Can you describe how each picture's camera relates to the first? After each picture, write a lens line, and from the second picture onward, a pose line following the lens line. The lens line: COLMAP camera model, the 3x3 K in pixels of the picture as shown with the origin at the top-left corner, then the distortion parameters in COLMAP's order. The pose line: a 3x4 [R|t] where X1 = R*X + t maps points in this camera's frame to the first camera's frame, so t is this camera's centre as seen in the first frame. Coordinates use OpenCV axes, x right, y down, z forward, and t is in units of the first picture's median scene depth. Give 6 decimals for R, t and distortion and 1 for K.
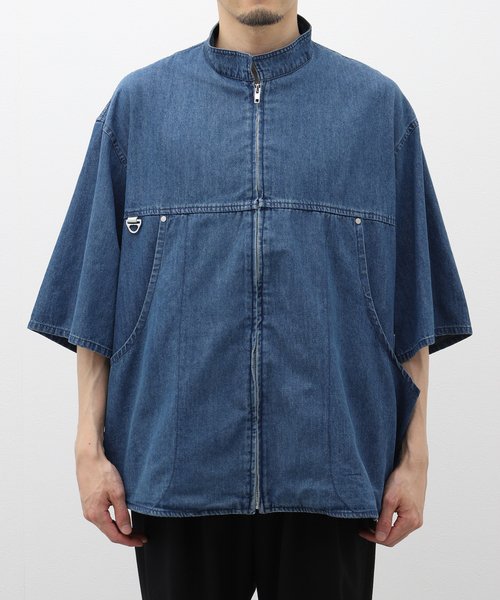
lens RADIAL K [[2943.0, 0, 250.0], [0, 2943.0, 300.0], [0, 0, 1]] dist [0.253280, 4.546560]
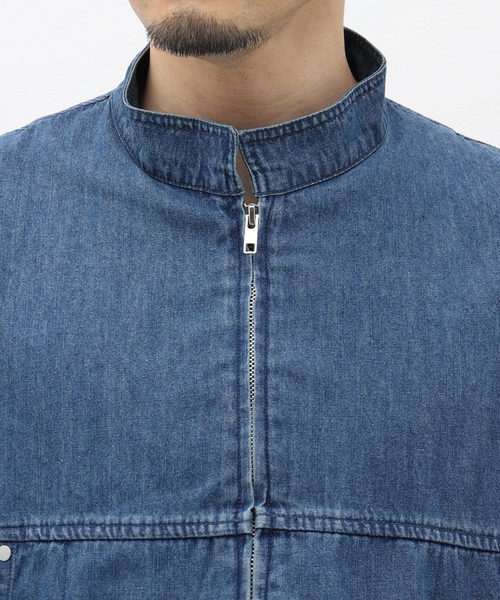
lens RADIAL K [[2943.0, 0, 250.0], [0, 2943.0, 300.0], [0, 0, 1]] dist [0.253280, 4.546560]
pose [[0.998117, 0.010544, 0.060427, -0.020931], [-0.009227, 0.999715, -0.022038, -0.052258], [-0.060642, 0.021439, 0.997929, 0.615315]]
